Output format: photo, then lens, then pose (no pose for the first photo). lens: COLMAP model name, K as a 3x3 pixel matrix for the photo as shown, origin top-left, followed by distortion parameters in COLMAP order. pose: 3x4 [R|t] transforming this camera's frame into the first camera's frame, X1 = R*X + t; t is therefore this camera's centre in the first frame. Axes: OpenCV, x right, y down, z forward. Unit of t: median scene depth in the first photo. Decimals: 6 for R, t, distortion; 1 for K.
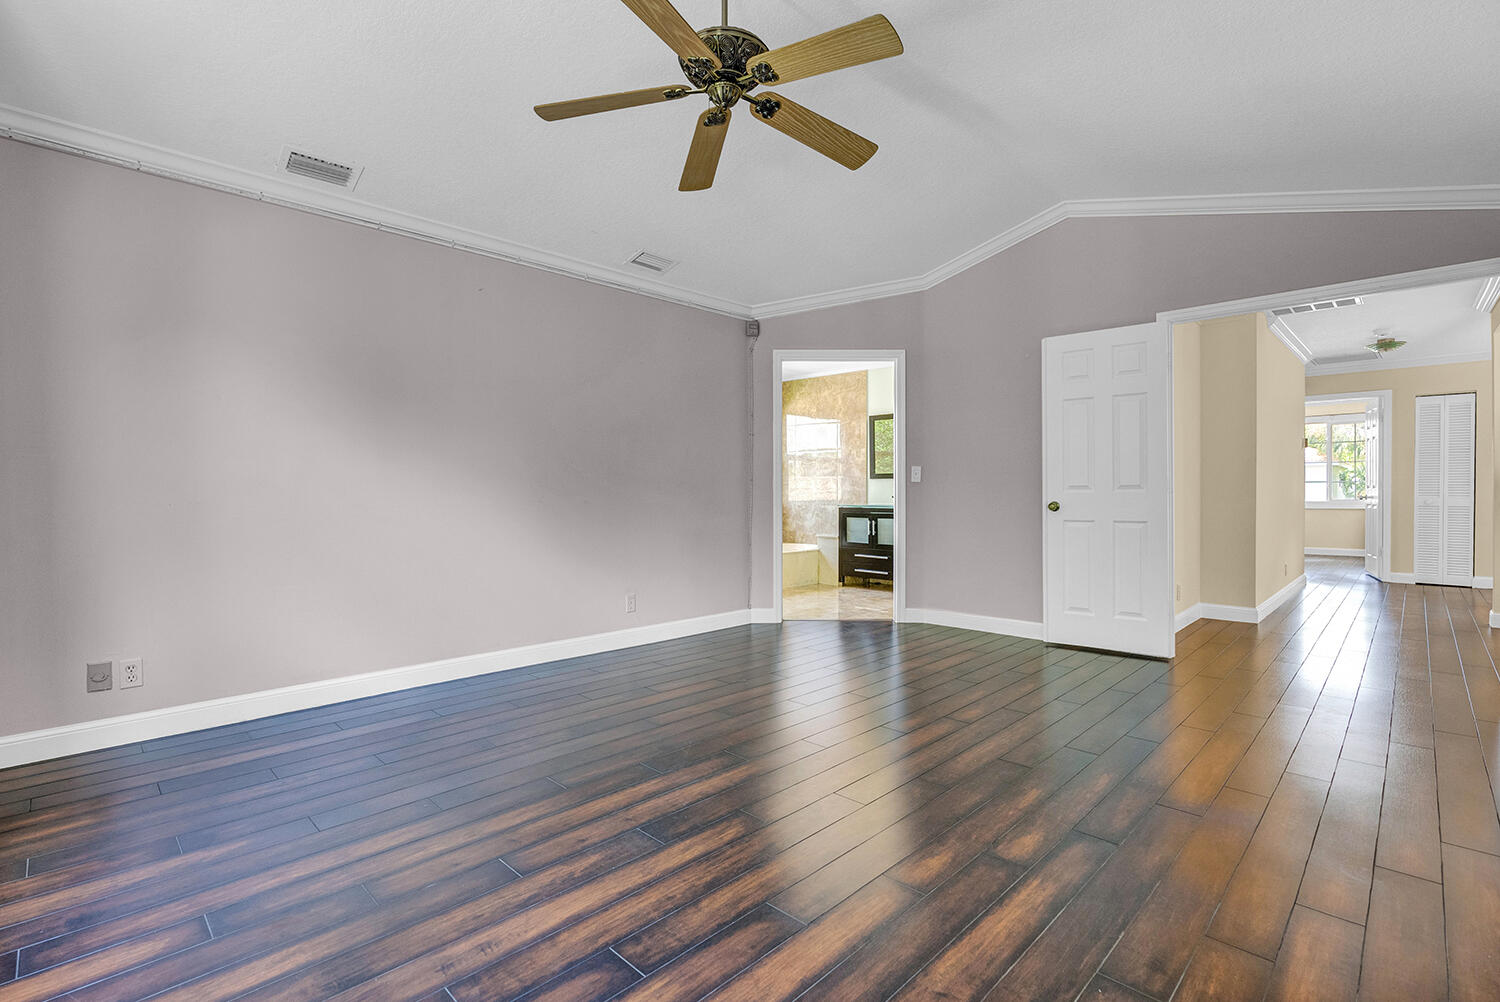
lens RADIAL K [[692.5, 0, 761.3], [0, 692.5, 493.0], [0, 0, 1]] dist [-0.007442, 0.001321]
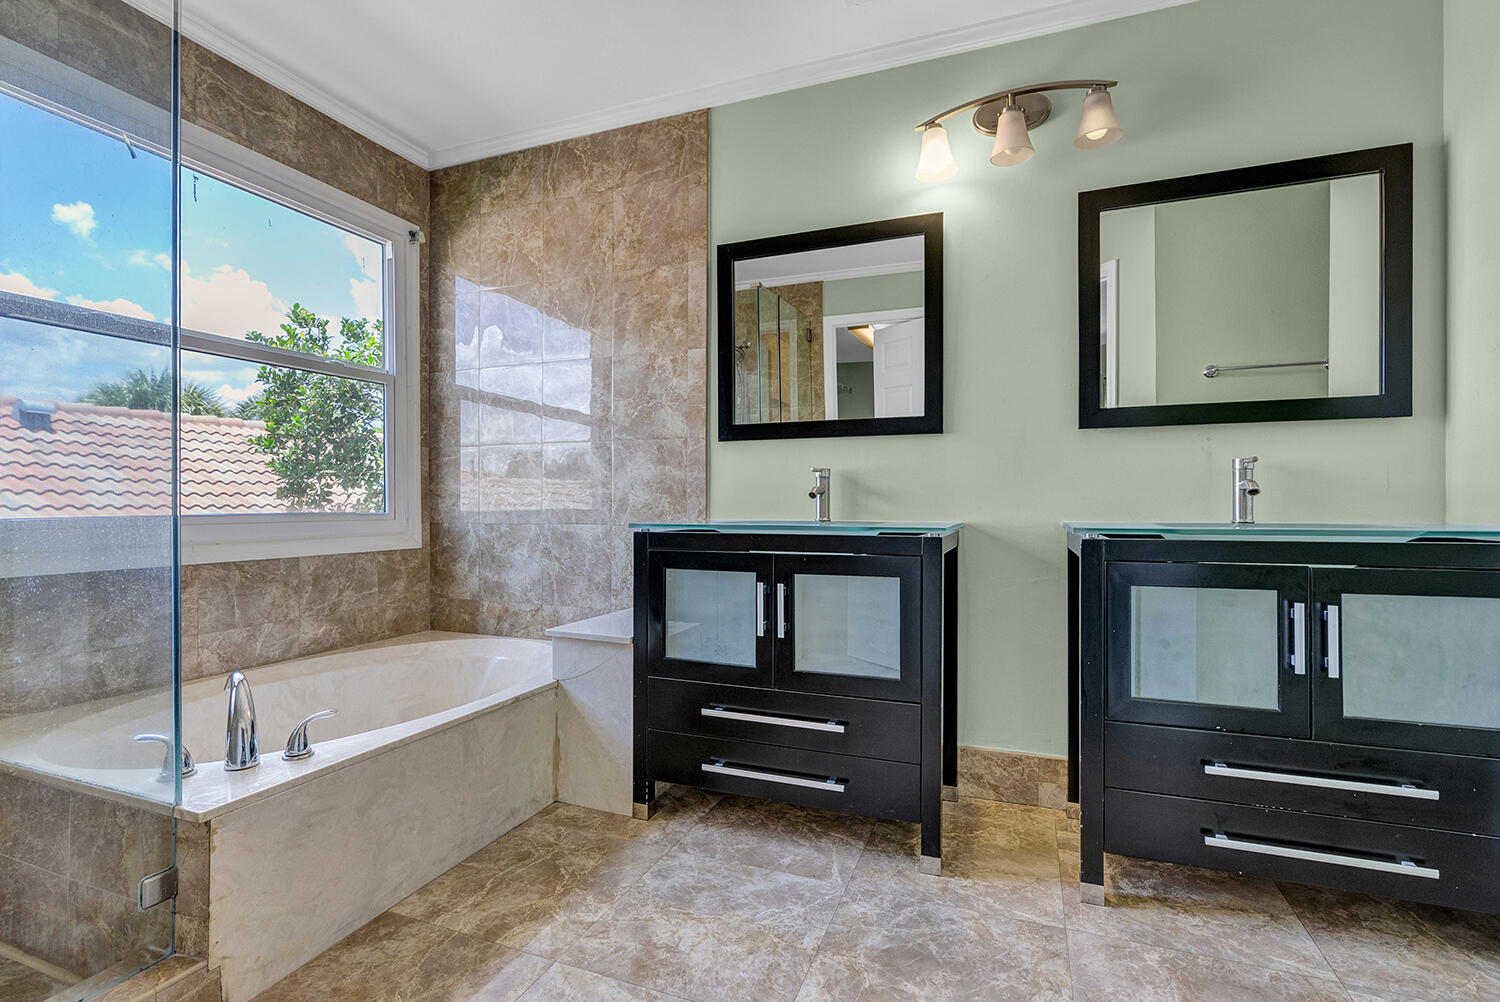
lens RADIAL K [[698.7, 0, 750.3], [0, 698.7, 499.4], [0, 0, 1]] dist [-0.009810, 0.001438]
pose [[0.925068, 0.001443, 0.379799, 0.046464], [0.001780, 0.999965, -0.008134, 0.009456], [-0.379797, 0.008201, 0.925033, 0.687409]]
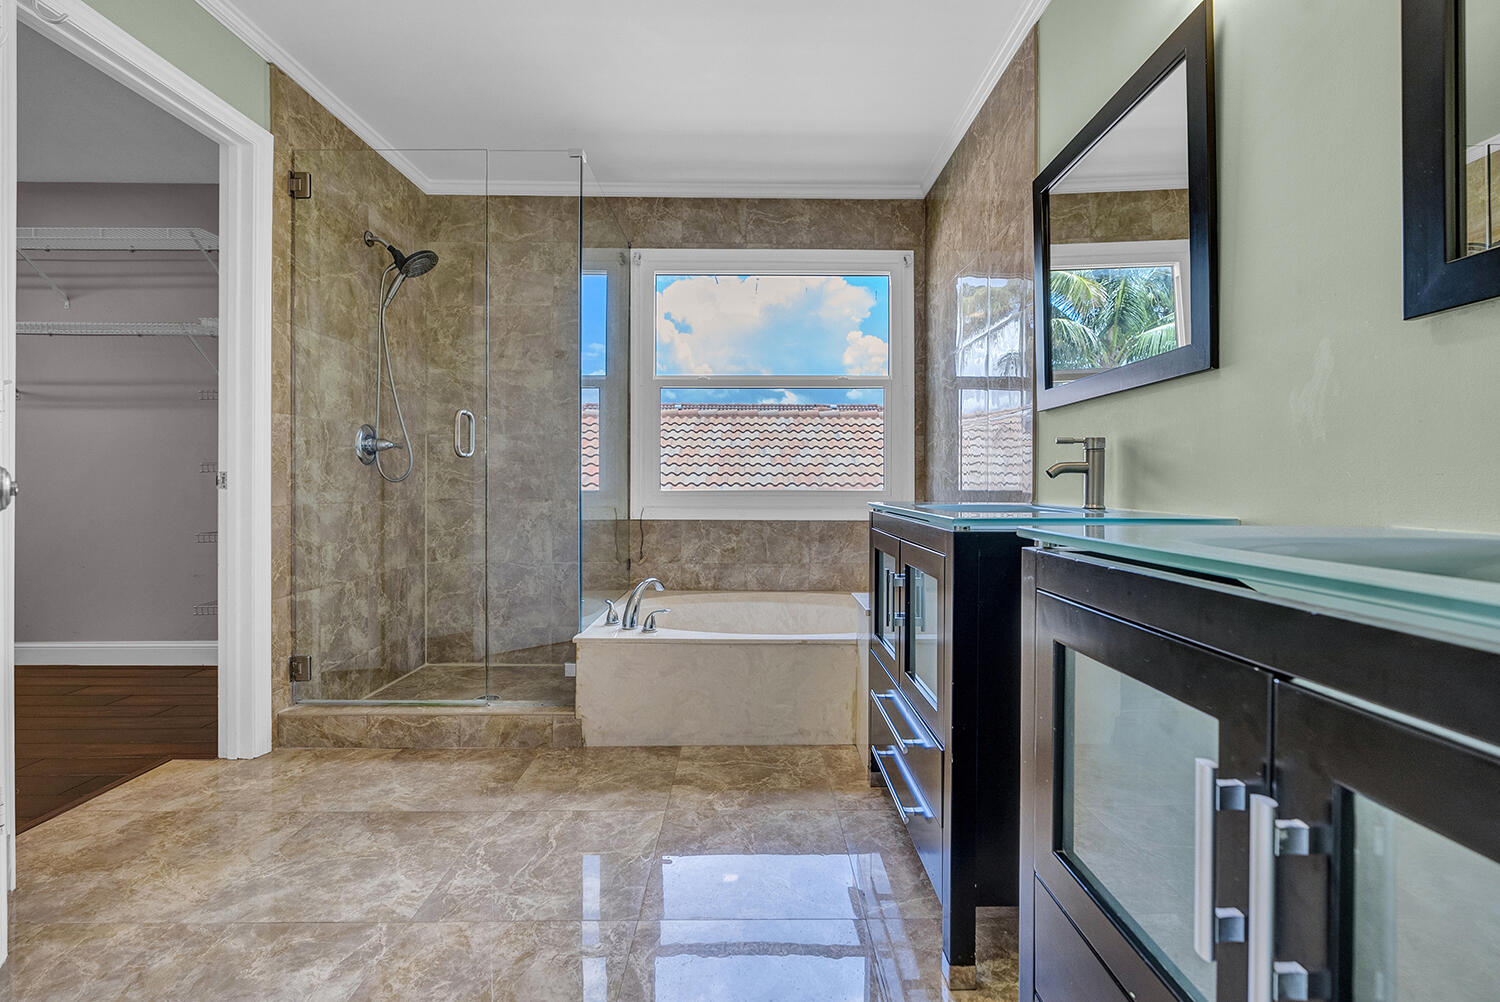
lens RADIAL K [[686.6, 0, 751.2], [0, 686.6, 478.7], [0, 0, 1]] dist [-0.002138, 0.000172]
pose [[0.692033, -0.001565, -0.721864, 0.272353], [-0.004914, 0.999964, -0.006879, 0.008779], [0.721849, 0.008307, 0.692001, 0.723644]]
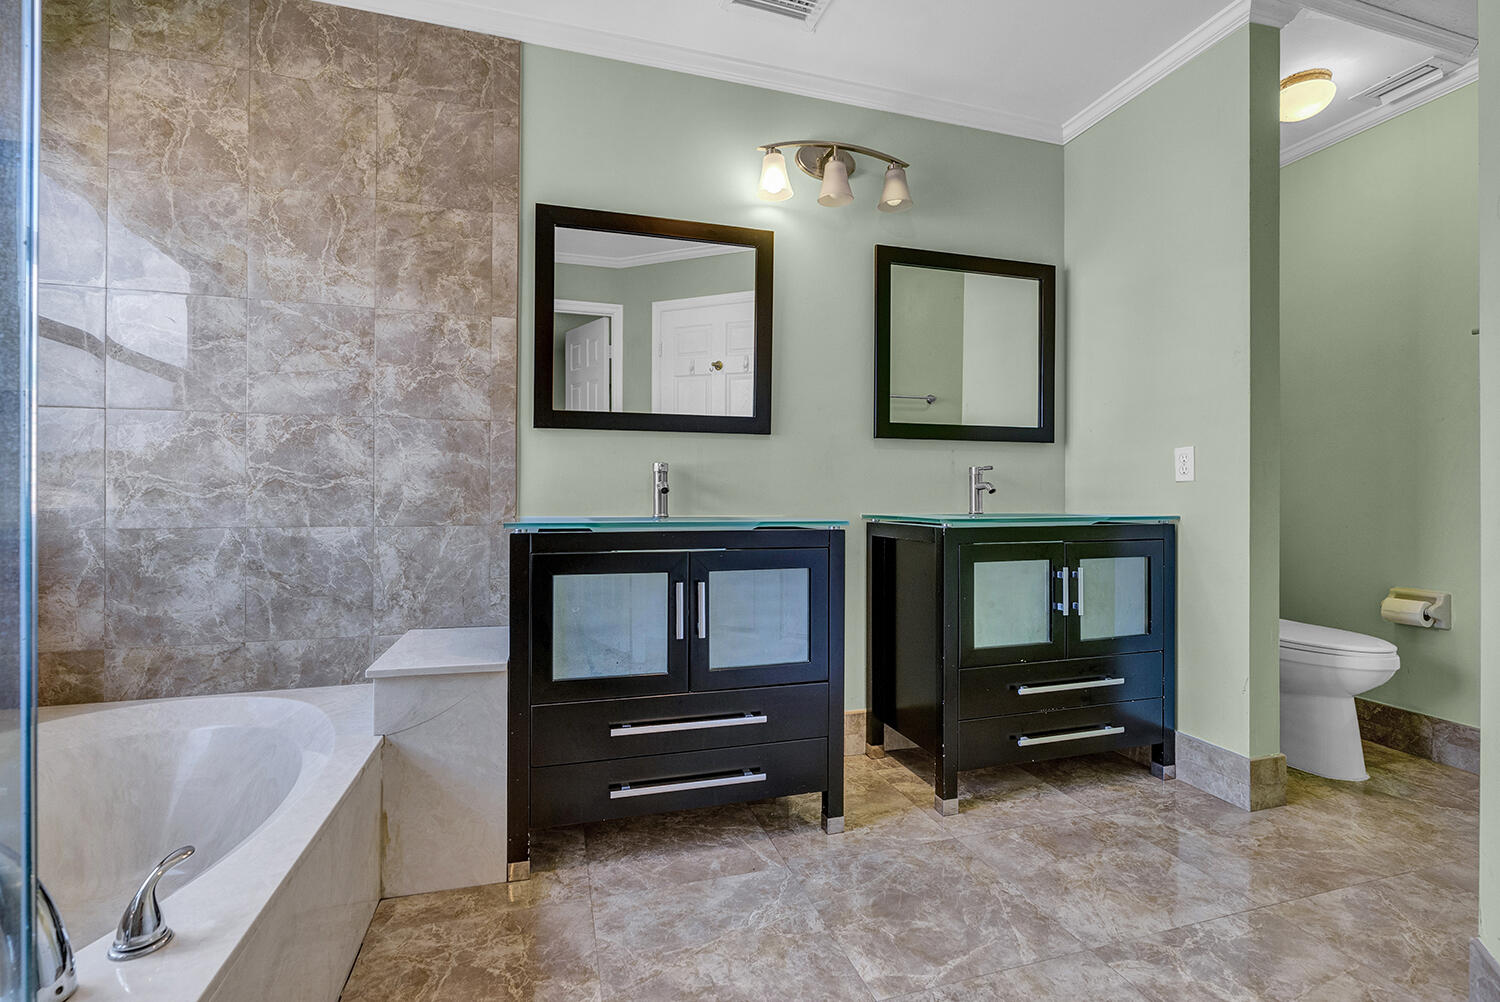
lens RADIAL K [[692.5, 0, 761.3], [0, 692.5, 493.0], [0, 0, 1]] dist [-0.007442, 0.001321]
pose [[0.483765, 0.007402, 0.875167, -0.044405], [0.001048, 0.999959, -0.009036, 0.008965], [-0.875197, 0.005289, 0.483737, 0.776447]]
